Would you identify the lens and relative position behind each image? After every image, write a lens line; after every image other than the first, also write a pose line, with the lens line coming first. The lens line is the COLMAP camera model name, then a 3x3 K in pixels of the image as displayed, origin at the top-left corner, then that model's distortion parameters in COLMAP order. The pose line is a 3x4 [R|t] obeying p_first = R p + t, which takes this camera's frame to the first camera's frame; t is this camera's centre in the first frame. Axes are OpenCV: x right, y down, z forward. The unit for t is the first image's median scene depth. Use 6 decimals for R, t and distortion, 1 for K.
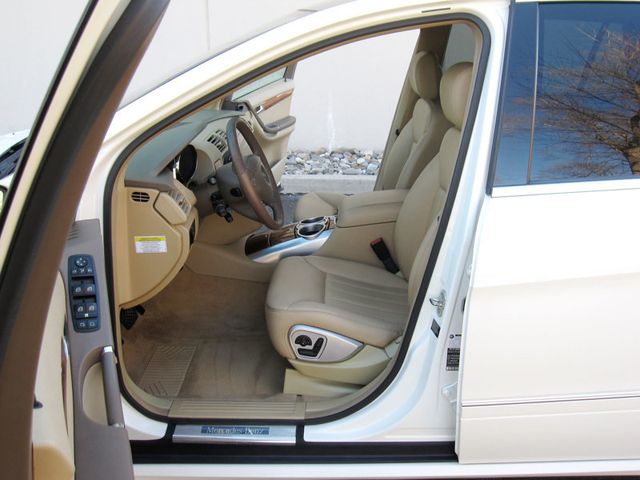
lens RADIAL K [[626.6, 0, 317.4], [0, 626.6, 240.5], [0, 0, 1]] dist [-0.020002, 0.000000]
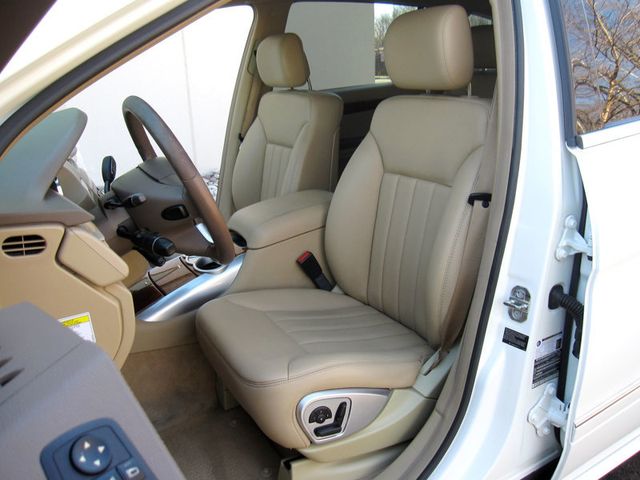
lens RADIAL K [[532.6, 0, 326.6], [0, 532.6, 245.0], [0, 0, 1]] dist [-0.071446, 0.007491]
pose [[0.849036, -0.193274, 0.491714, -0.257300], [0.209486, 0.977552, 0.022522, -0.027647], [-0.485029, 0.083885, 0.870465, 0.491851]]
